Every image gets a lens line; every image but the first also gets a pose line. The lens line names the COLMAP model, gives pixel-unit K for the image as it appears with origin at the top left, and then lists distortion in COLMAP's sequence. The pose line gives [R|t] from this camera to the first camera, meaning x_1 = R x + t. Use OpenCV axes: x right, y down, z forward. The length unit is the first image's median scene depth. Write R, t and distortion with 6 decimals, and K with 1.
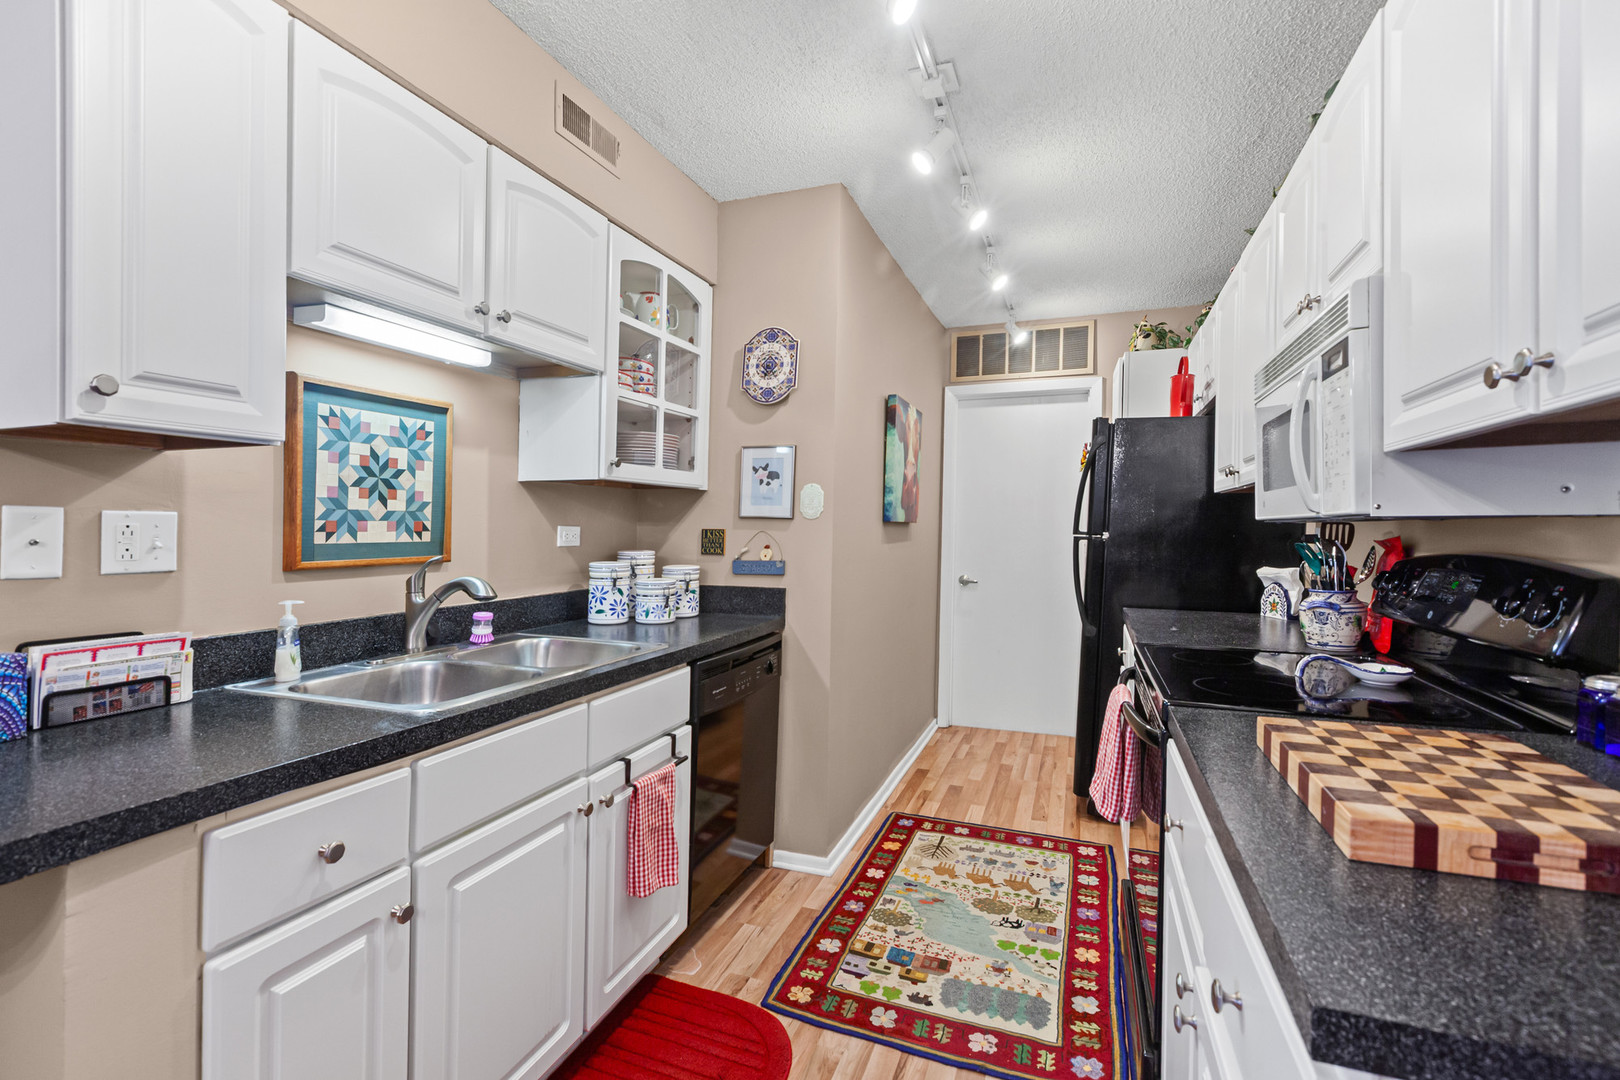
lens RADIAL K [[737.5, 0, 804.7], [0, 737.5, 541.1], [0, 0, 1]] dist [0.003396, -0.000932]
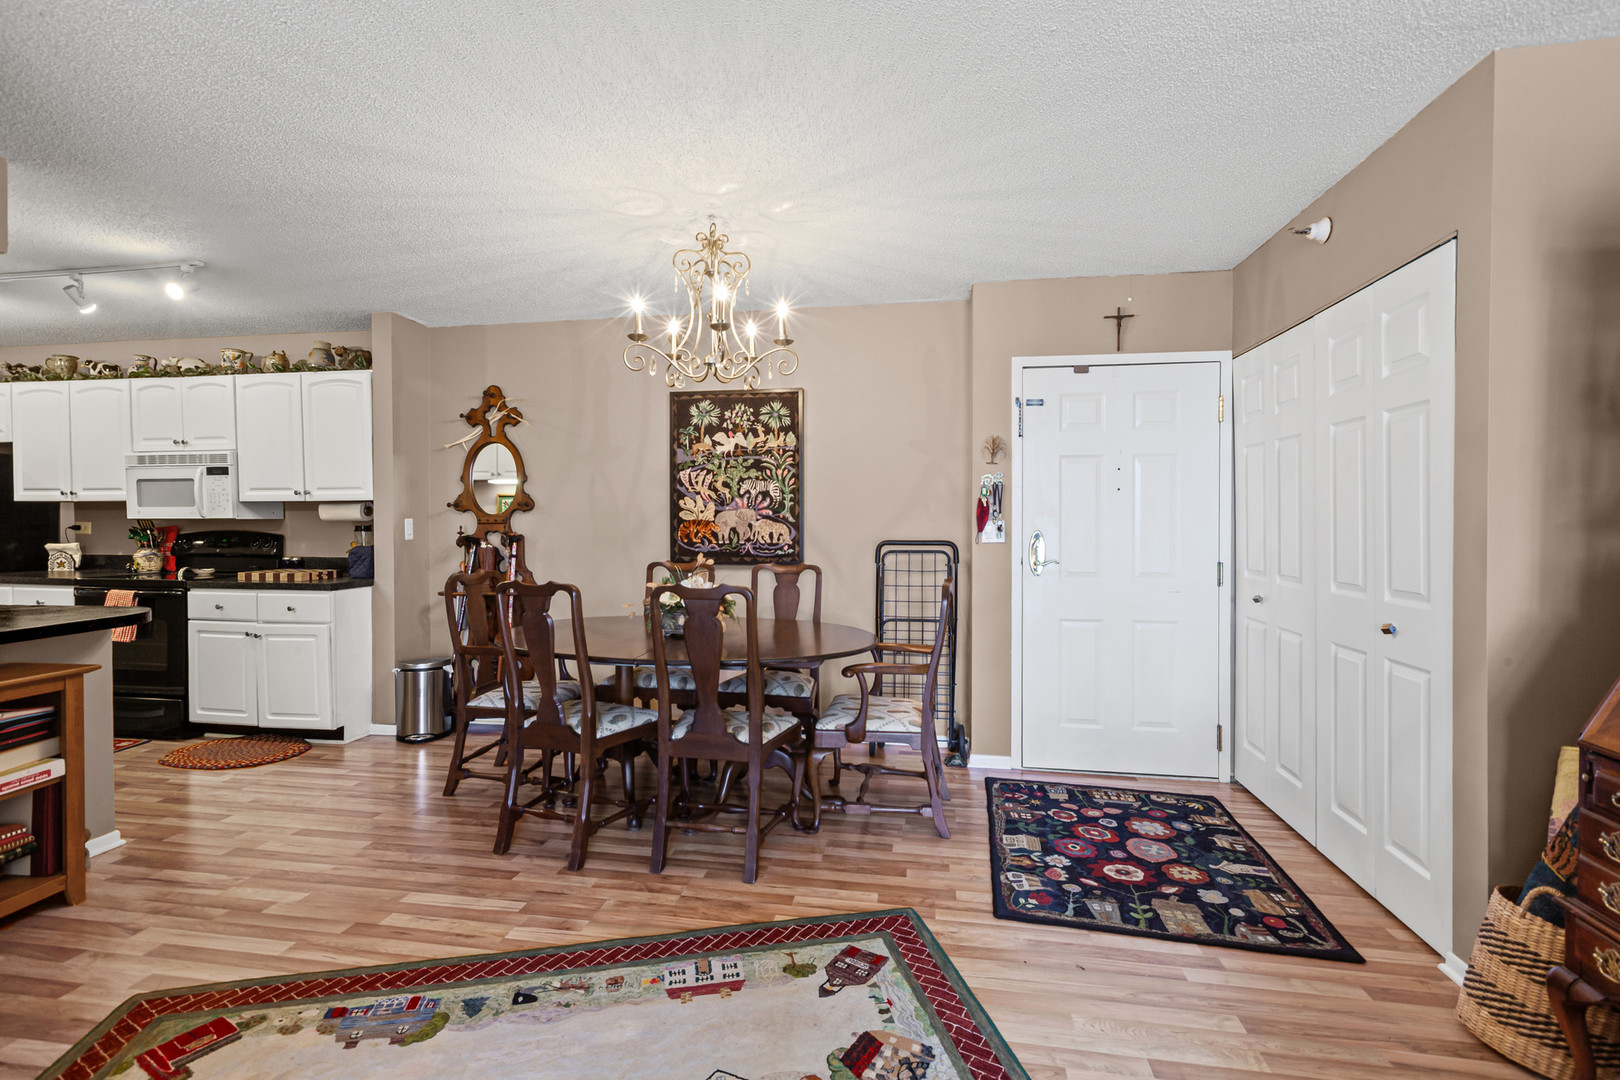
lens RADIAL K [[737.5, 0, 803.6], [0, 737.5, 528.4], [0, 0, 1]] dist [0.003396, -0.000932]
pose [[-0.189763, -0.009425, 0.981785, -1.756036], [0.015056, 0.999808, 0.012508, 0.003783], [-0.981714, 0.017155, -0.189585, -0.543191]]
